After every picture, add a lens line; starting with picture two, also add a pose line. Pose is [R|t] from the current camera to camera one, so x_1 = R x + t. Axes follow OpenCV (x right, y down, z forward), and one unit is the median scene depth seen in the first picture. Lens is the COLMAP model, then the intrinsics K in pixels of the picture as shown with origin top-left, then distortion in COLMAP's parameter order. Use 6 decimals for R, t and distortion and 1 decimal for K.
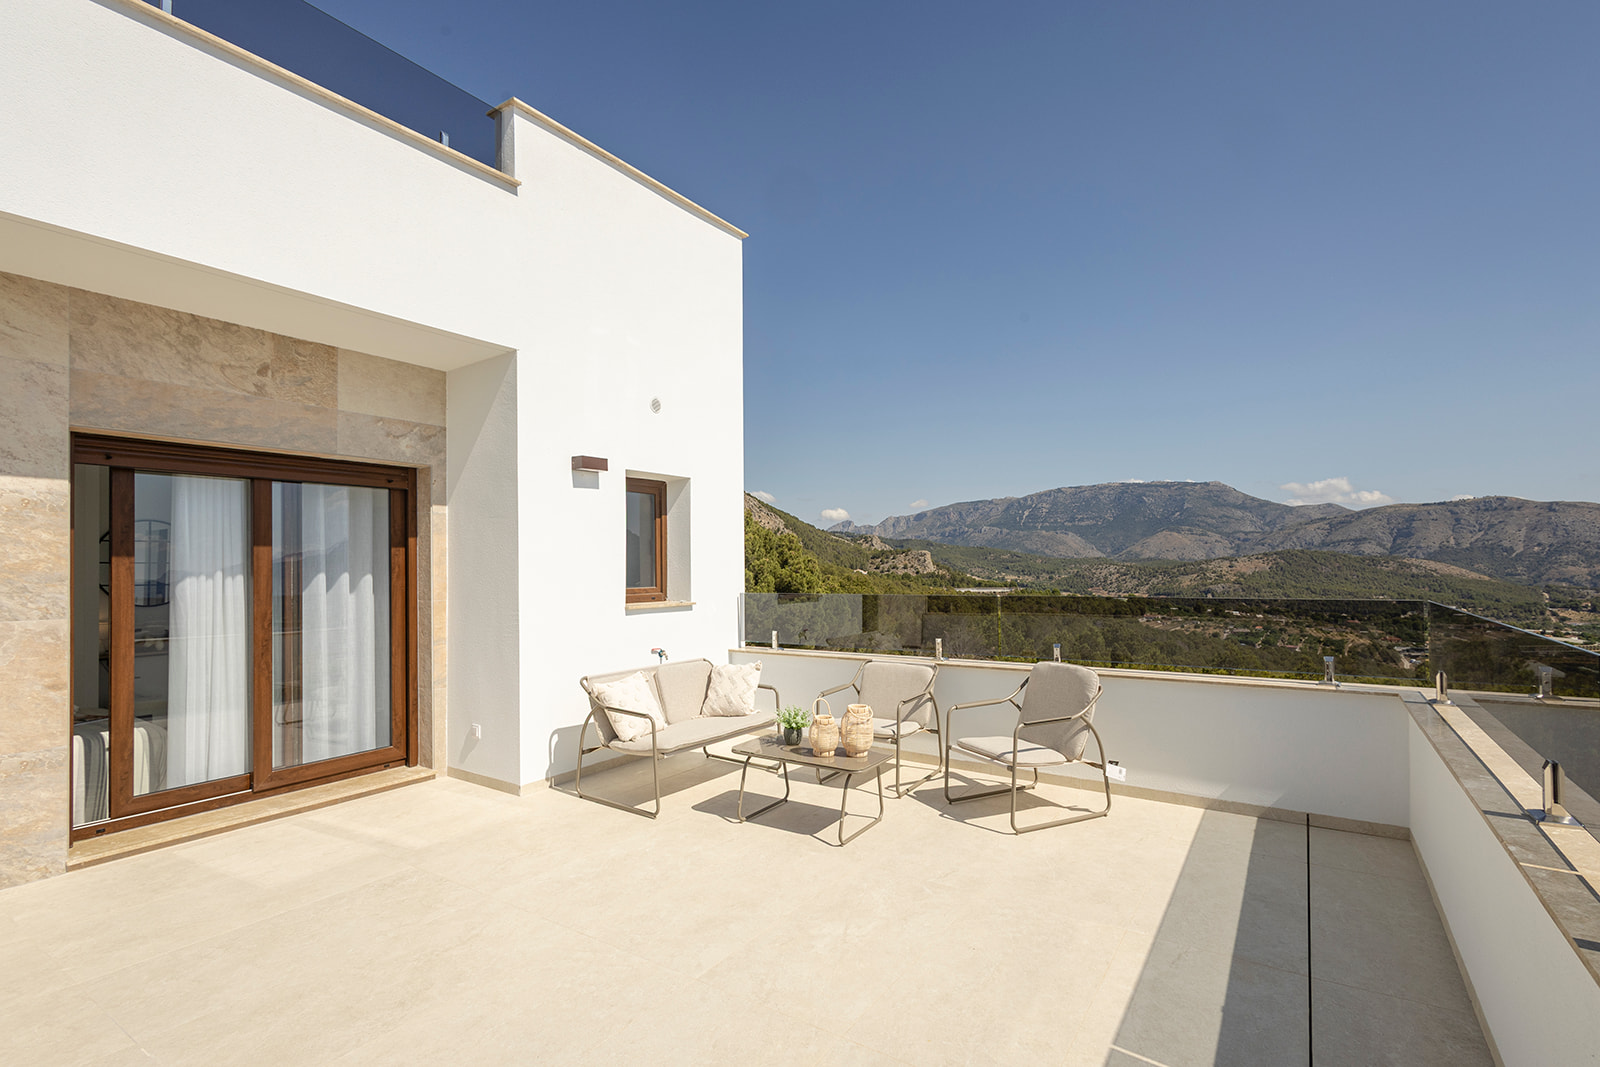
lens RADIAL K [[749.1, 0, 783.8], [0, 749.1, 564.6], [0, 0, 1]] dist [0.007155, -0.001964]
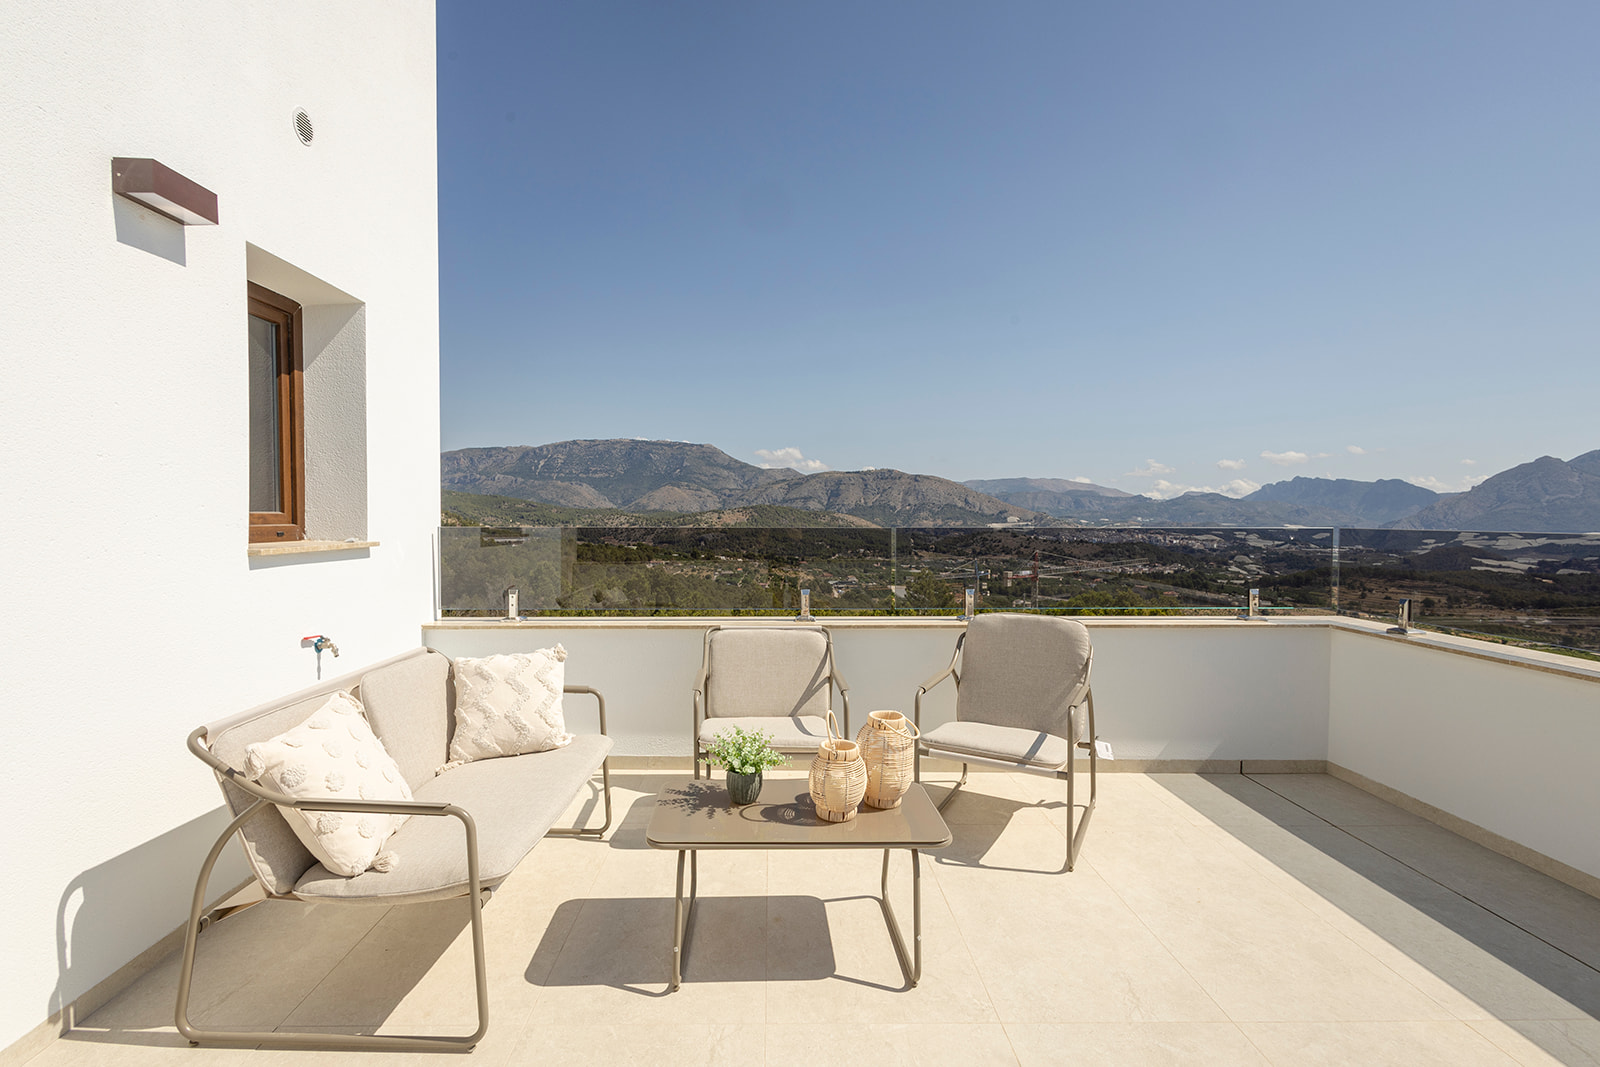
lens RADIAL K [[749.1, 0, 787.7], [0, 749.1, 540.2], [0, 0, 1]] dist [0.007155, -0.001964]
pose [[0.809703, -0.006783, 0.586800, -0.219484], [-0.013758, 0.999439, 0.030537, 0.032975], [-0.586678, -0.032799, 0.809156, 0.456812]]
